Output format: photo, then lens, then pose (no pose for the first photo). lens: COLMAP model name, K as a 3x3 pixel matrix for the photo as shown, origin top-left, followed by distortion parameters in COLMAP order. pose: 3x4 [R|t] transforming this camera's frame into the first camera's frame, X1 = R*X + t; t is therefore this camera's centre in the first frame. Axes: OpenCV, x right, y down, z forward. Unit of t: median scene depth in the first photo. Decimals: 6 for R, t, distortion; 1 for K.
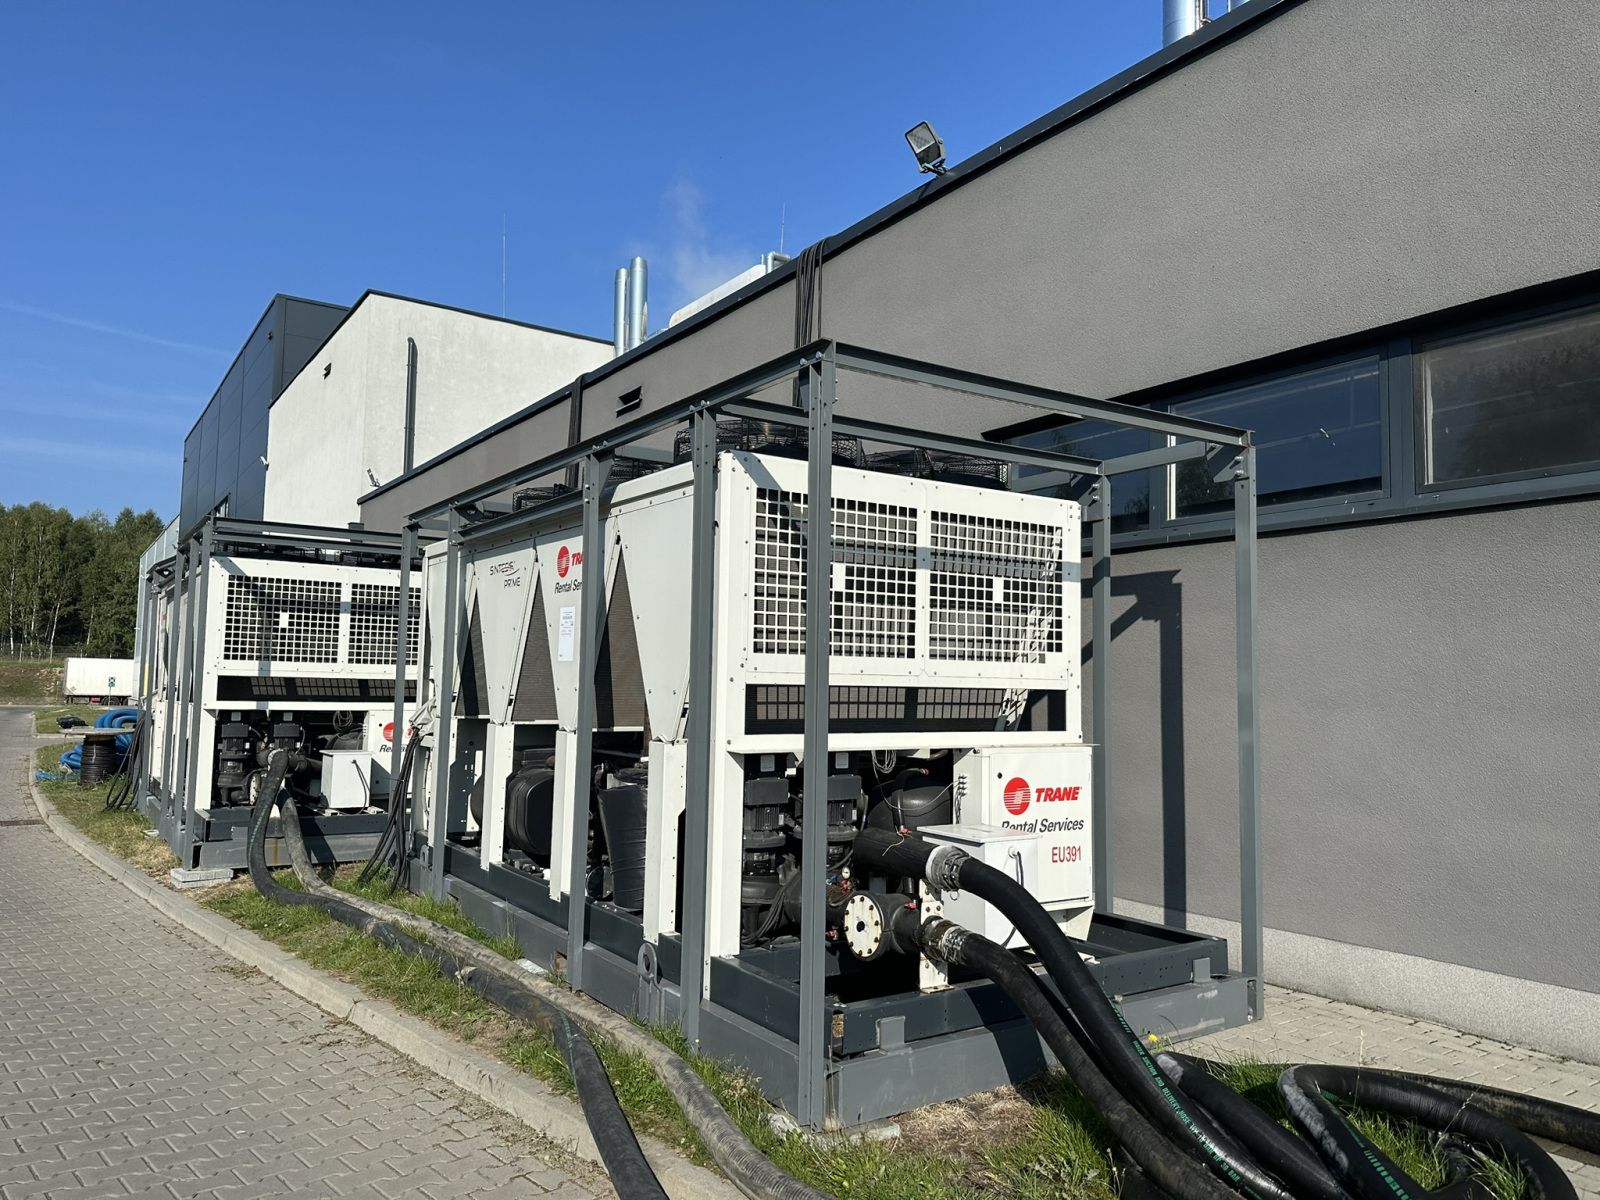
lens RADIAL K [[1116.9, 0, 804.3], [0, 1116.9, 567.3], [0, 0, 1]] dist [0.107244, -0.197946]
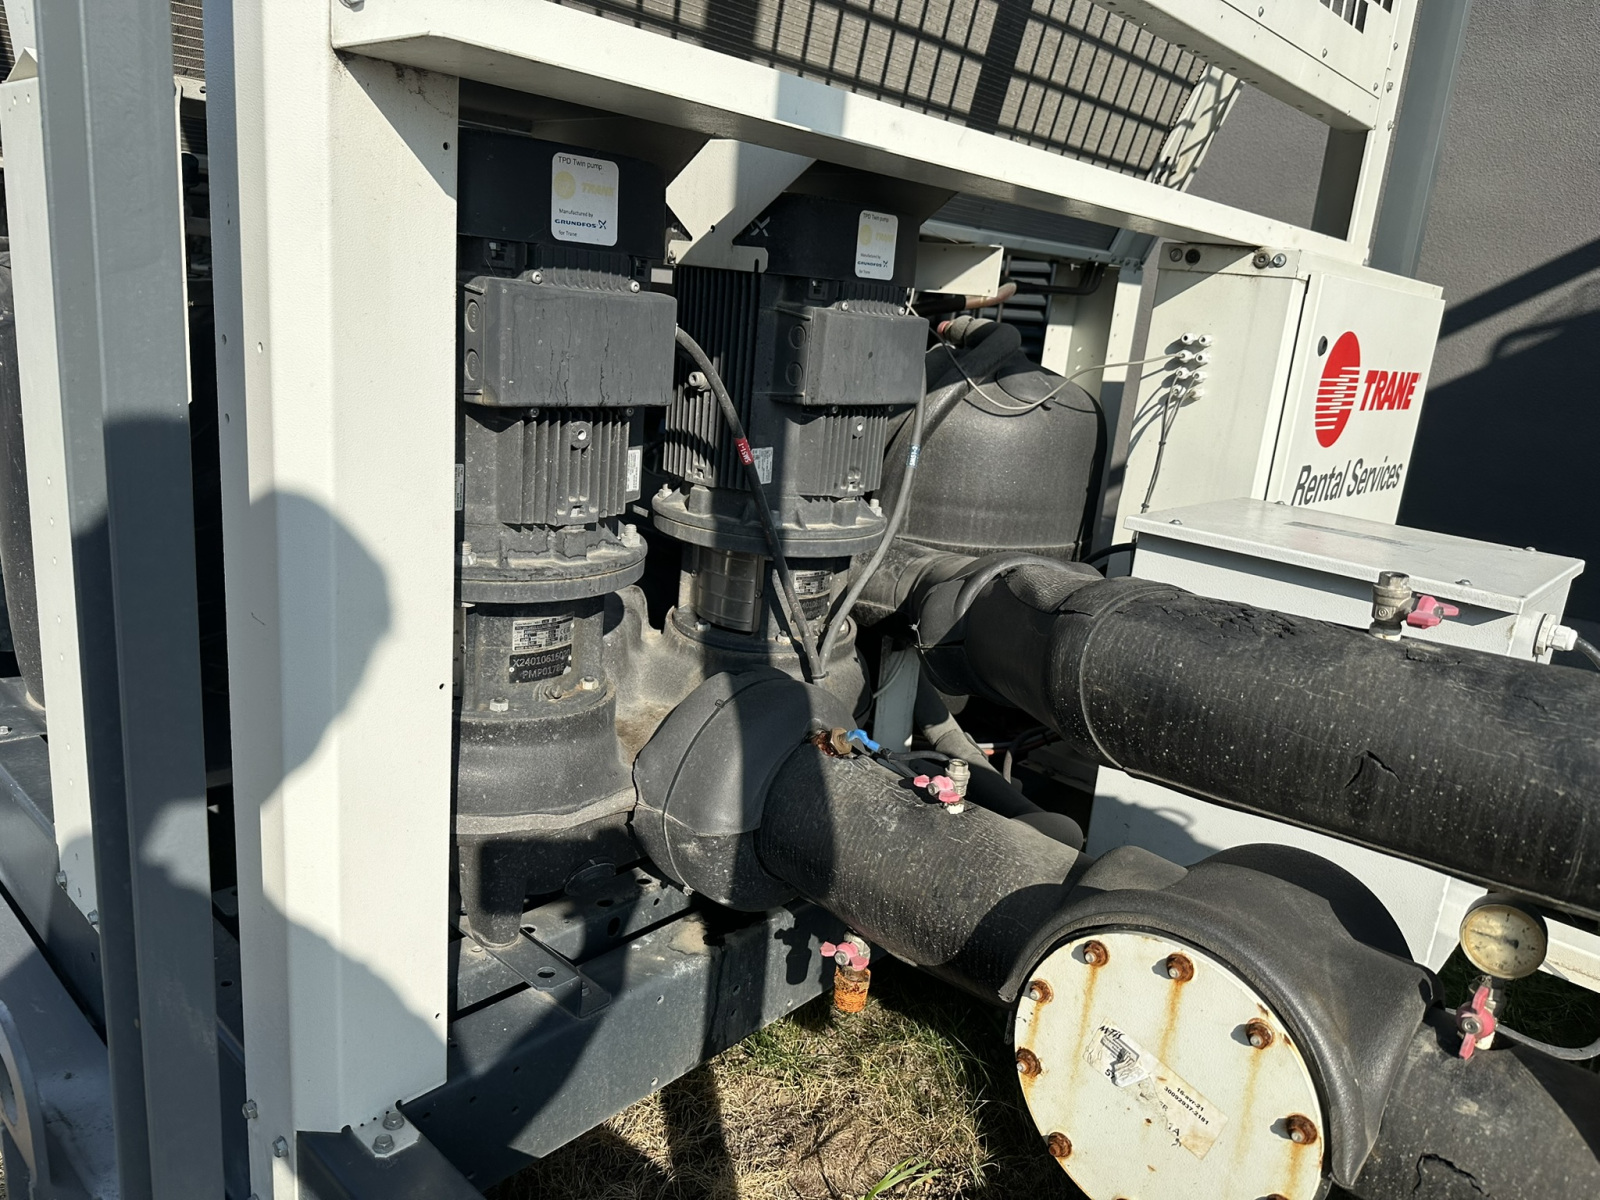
lens RADIAL K [[1130.8, 0, 817.0], [0, 1130.8, 605.2], [0, 0, 1]] dist [0.056627, -0.088989]
pose [[0.965245, 0.005460, 0.261291, -0.031635], [-0.102411, 0.927727, 0.358934, 0.118315], [-0.240447, -0.373218, 0.896043, 0.560914]]
